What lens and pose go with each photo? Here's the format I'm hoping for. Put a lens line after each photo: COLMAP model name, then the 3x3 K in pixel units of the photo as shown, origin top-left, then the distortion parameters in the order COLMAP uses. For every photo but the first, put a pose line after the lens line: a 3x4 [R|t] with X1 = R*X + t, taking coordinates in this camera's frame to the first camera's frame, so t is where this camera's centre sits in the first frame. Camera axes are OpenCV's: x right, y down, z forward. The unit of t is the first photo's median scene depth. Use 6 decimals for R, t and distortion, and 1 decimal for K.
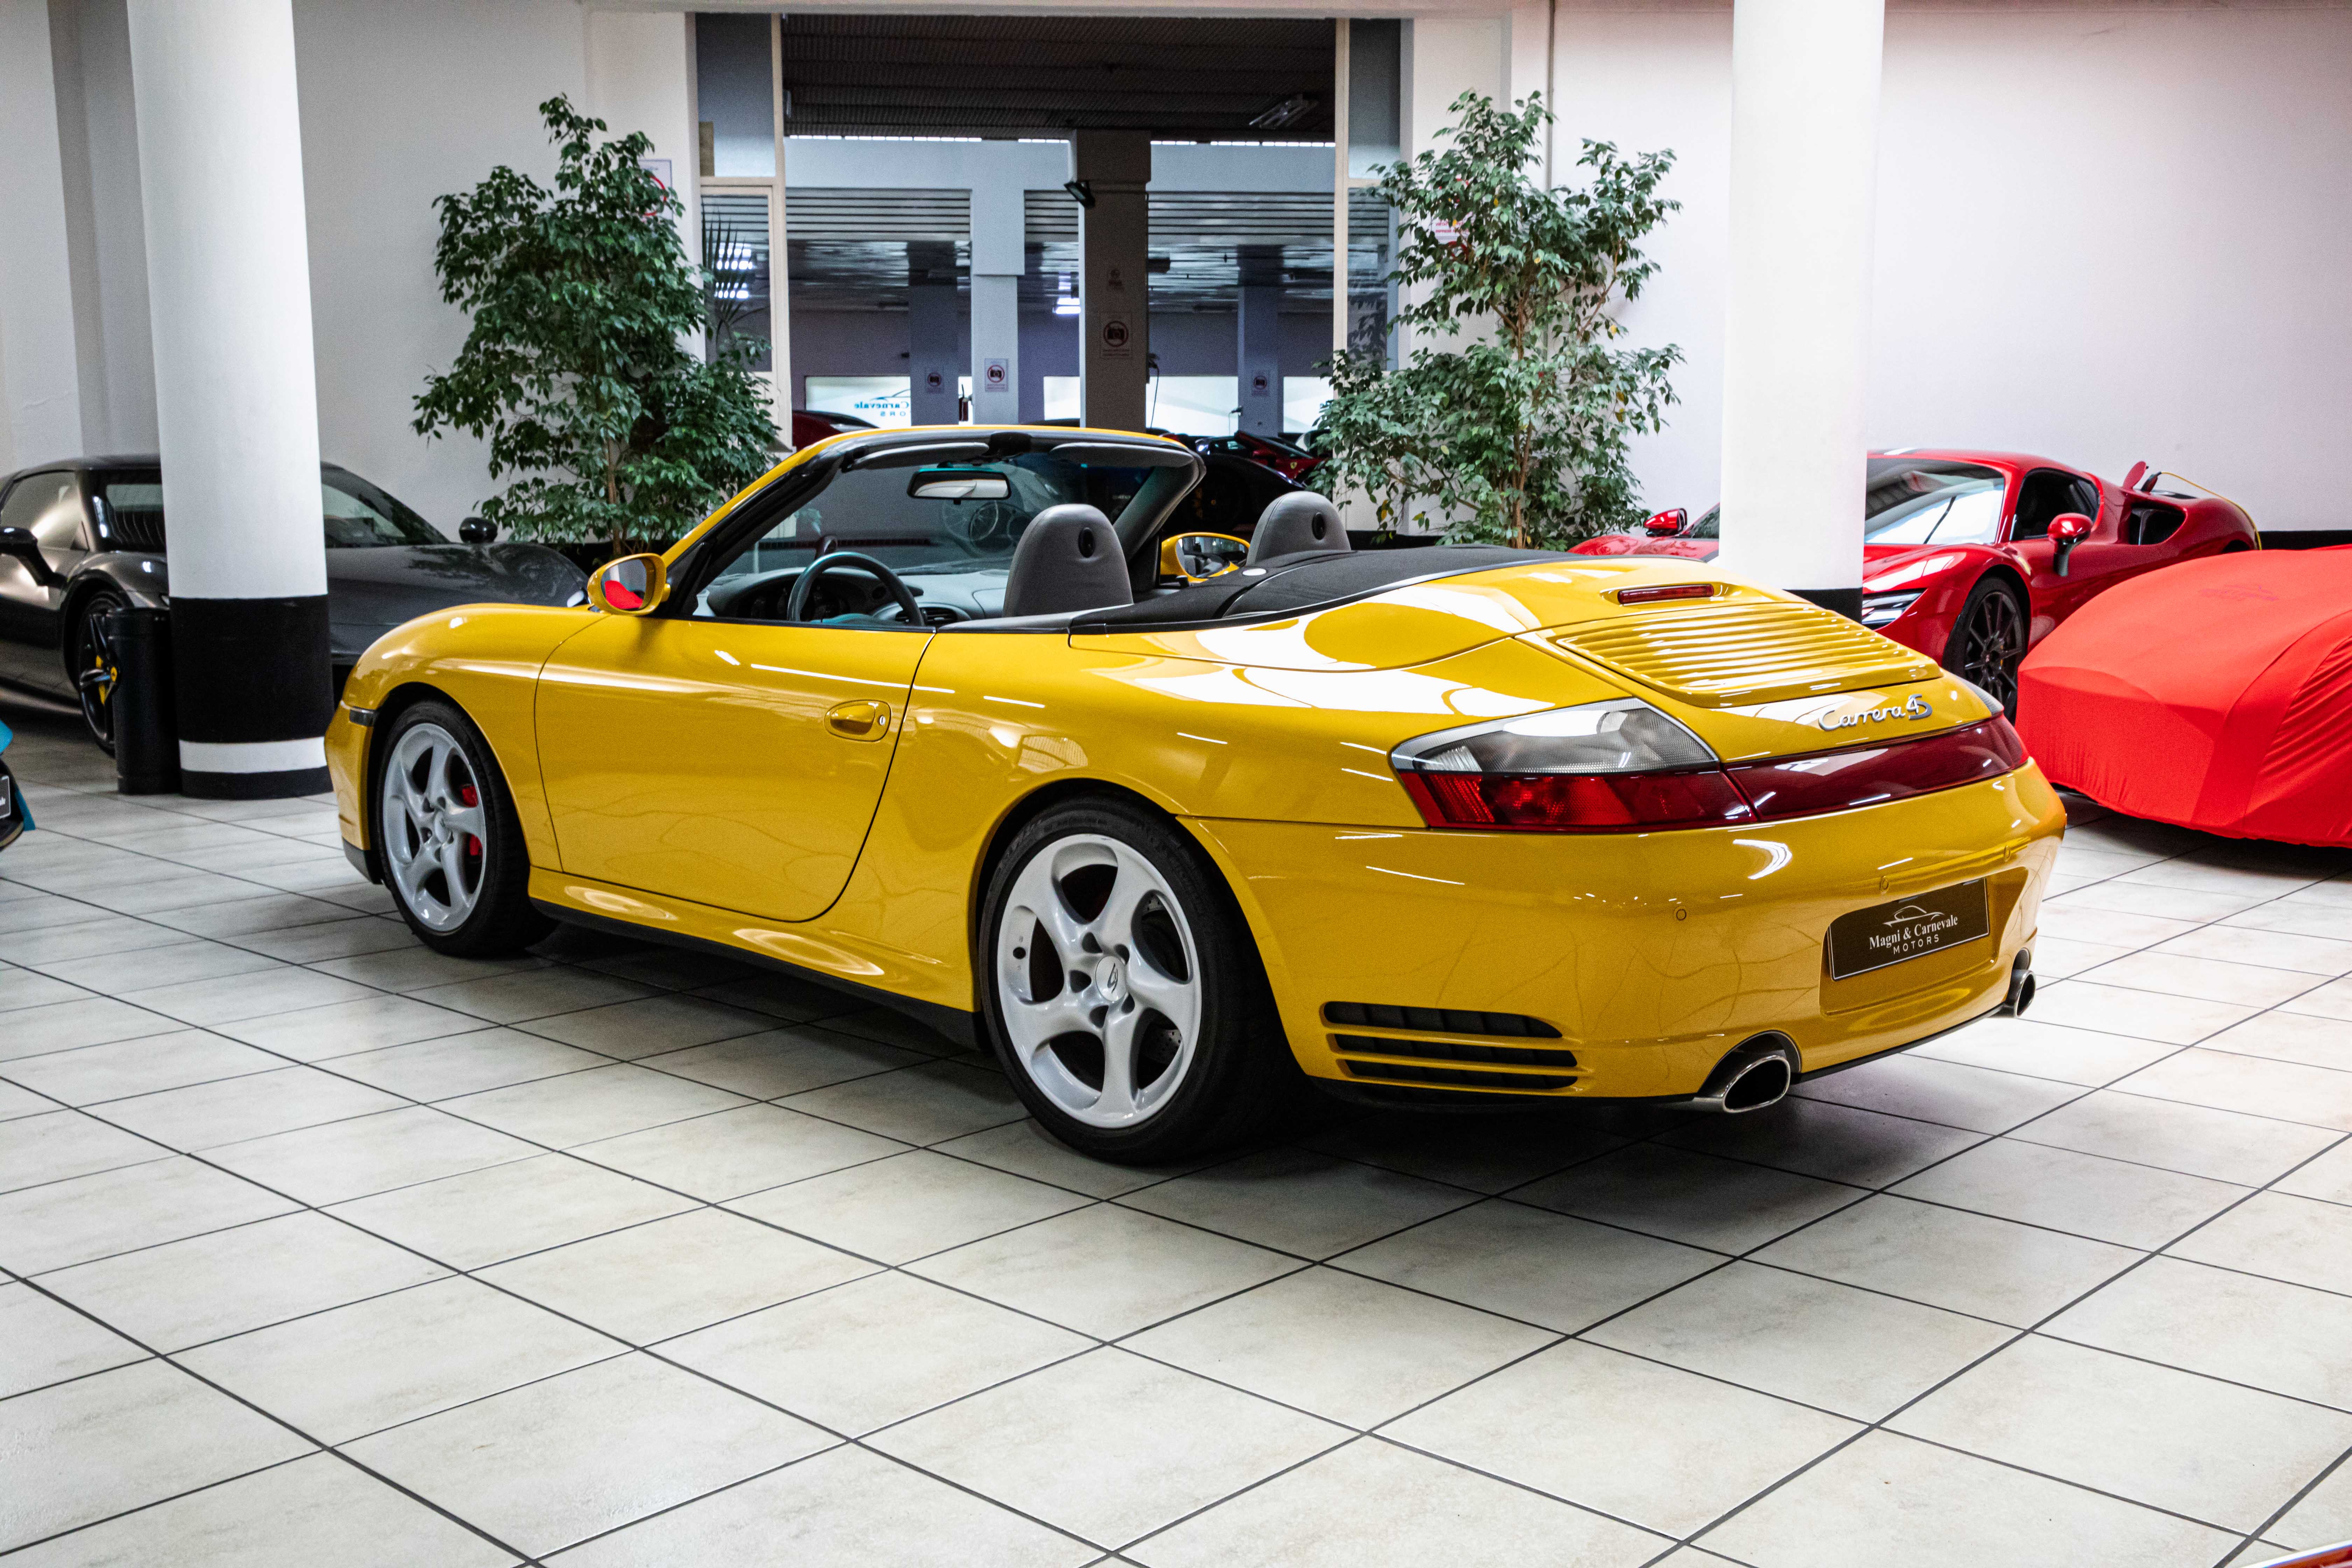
lens RADIAL K [[2417.5, 0, 1176.0], [0, 2417.5, 784.0], [0, 0, 1]] dist [0.015485, 0.011302]
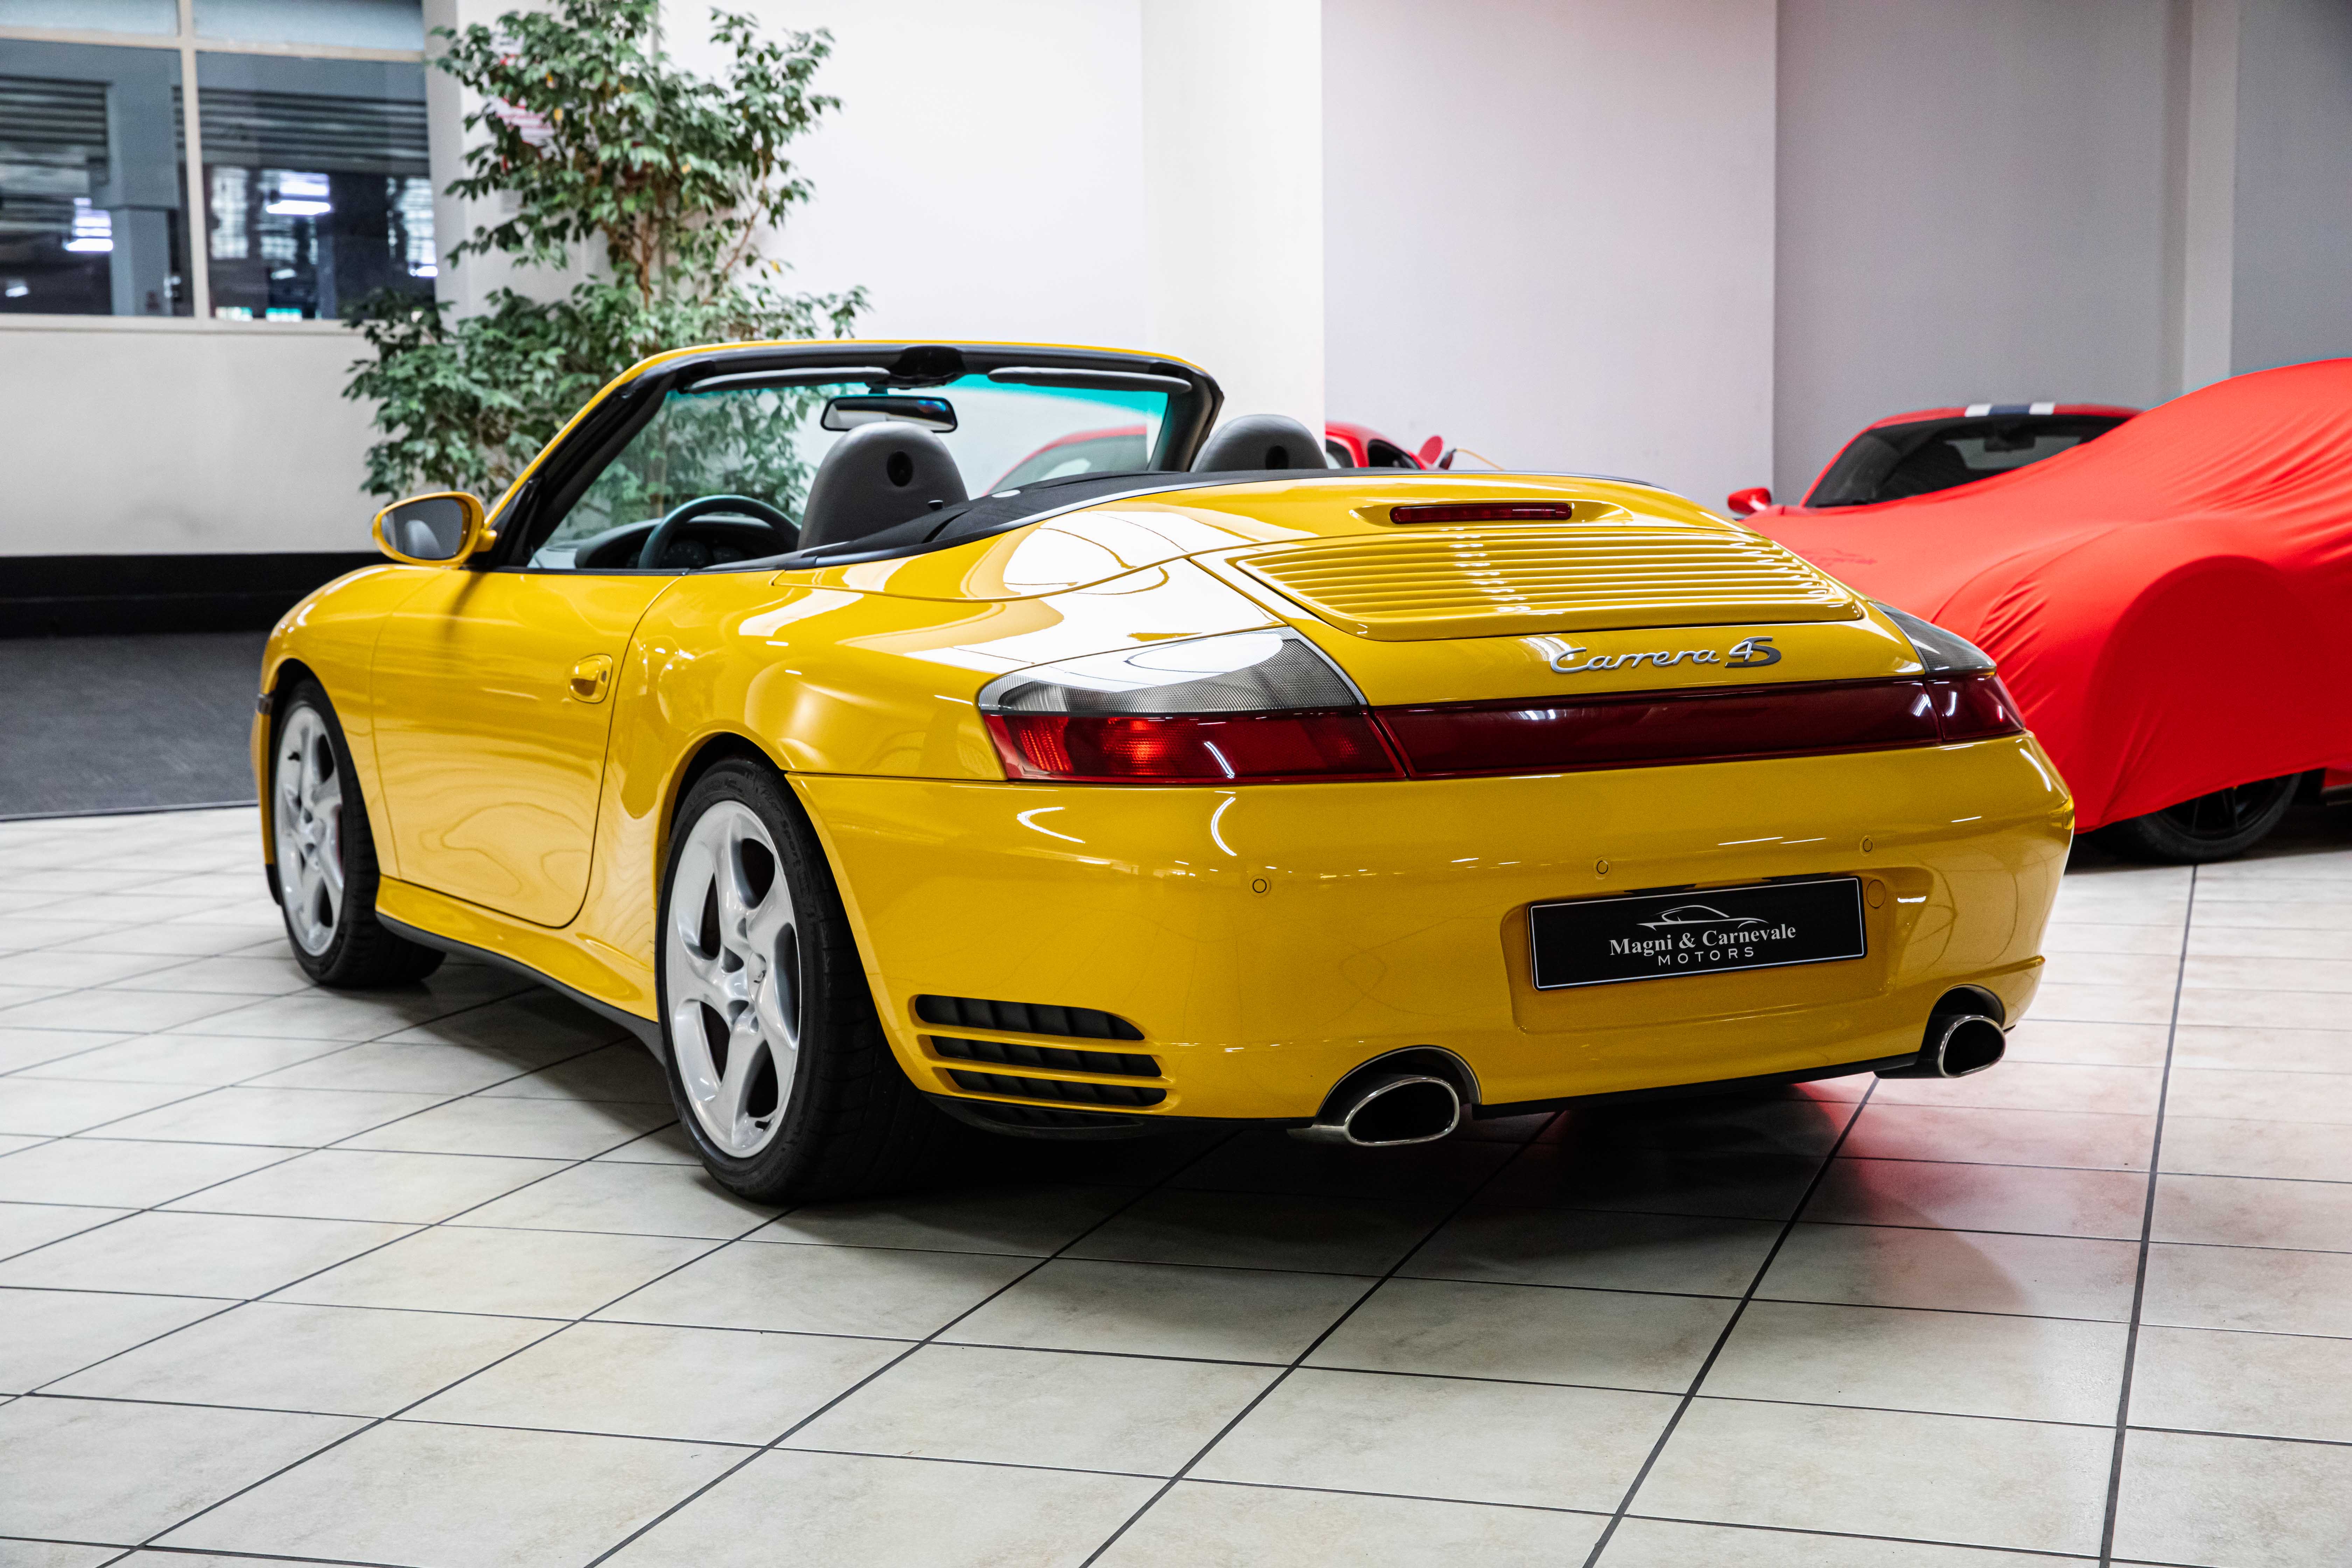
lens RADIAL K [[3426.4, 0, 1176.0], [0, 3426.4, 784.0], [0, 0, 1]] dist [0.110734, 0.013725]
pose [[0.900860, -0.050084, 0.431211, -0.170762], [0.071318, 0.996901, -0.033206, 0.014149], [-0.428211, 0.060668, 0.901640, 0.006942]]
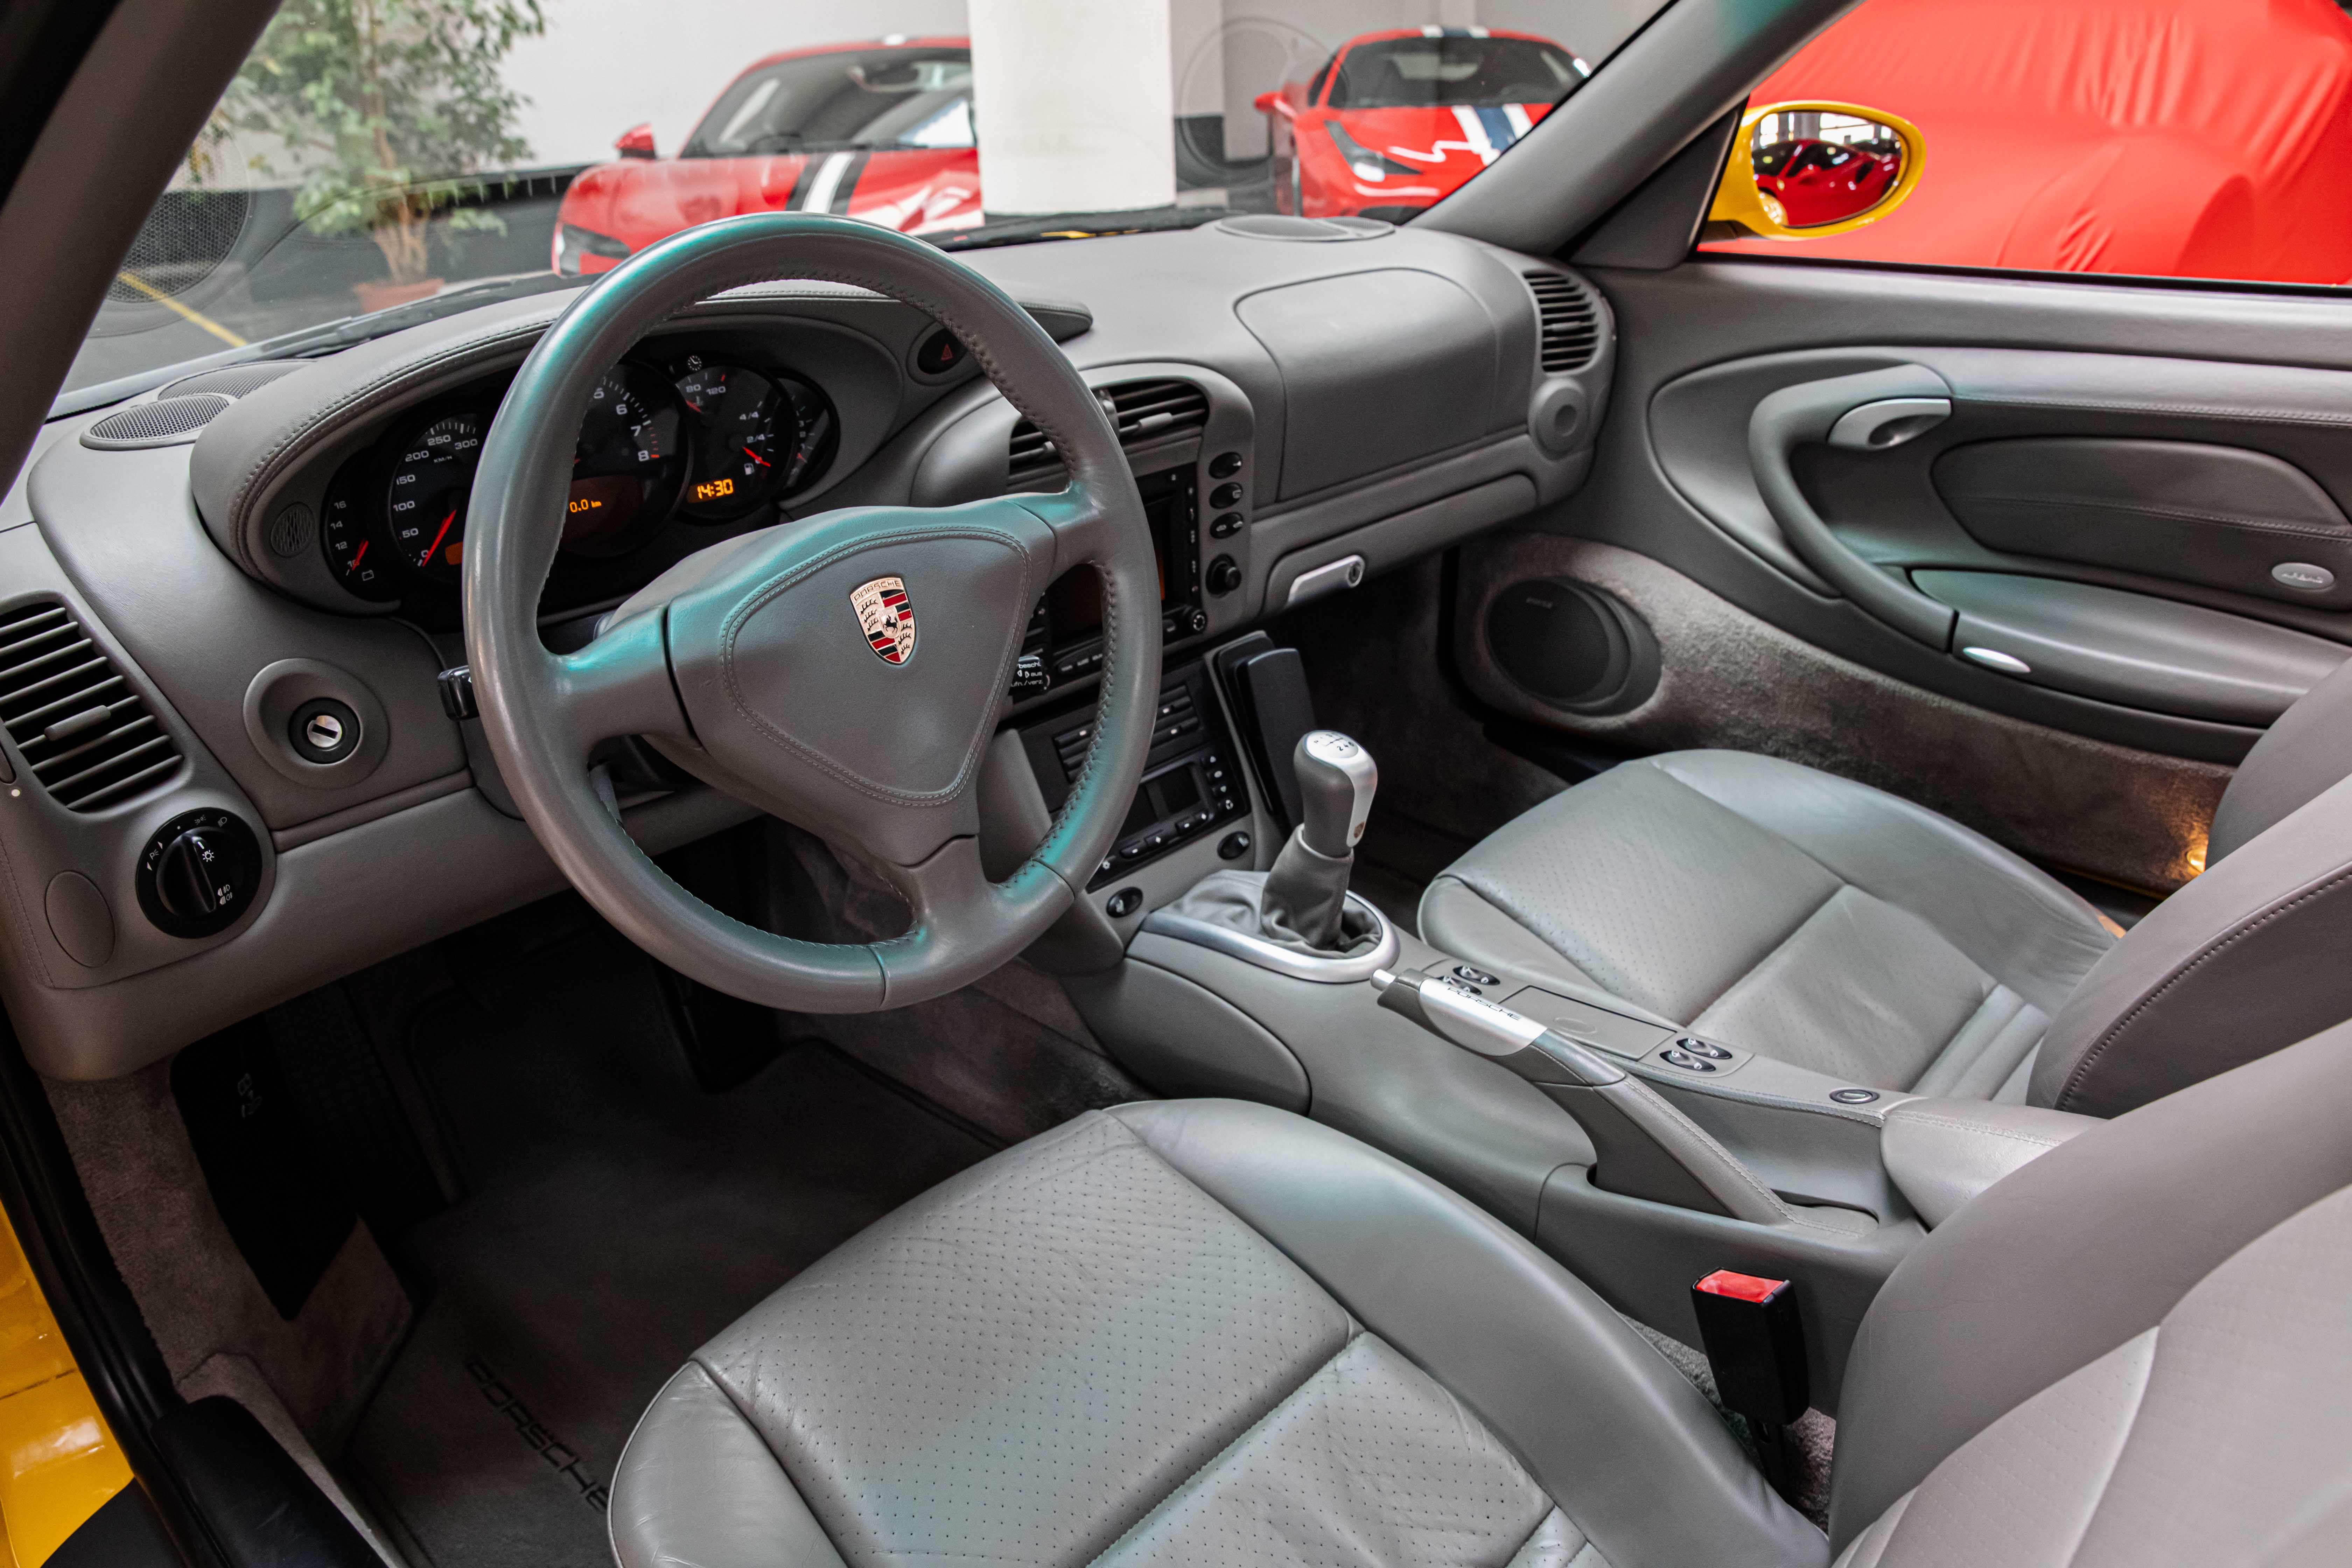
lens RADIAL K [[1614.3, 0, 1176.5], [0, 1614.3, 809.3], [0, 0, 1]] dist [-0.131336, 0.135548]
pose [[0.732777, -0.308519, 0.606510, -0.048407], [0.123487, 0.936804, 0.327337, -0.044816], [-0.669170, -0.164969, 0.724566, 0.419012]]
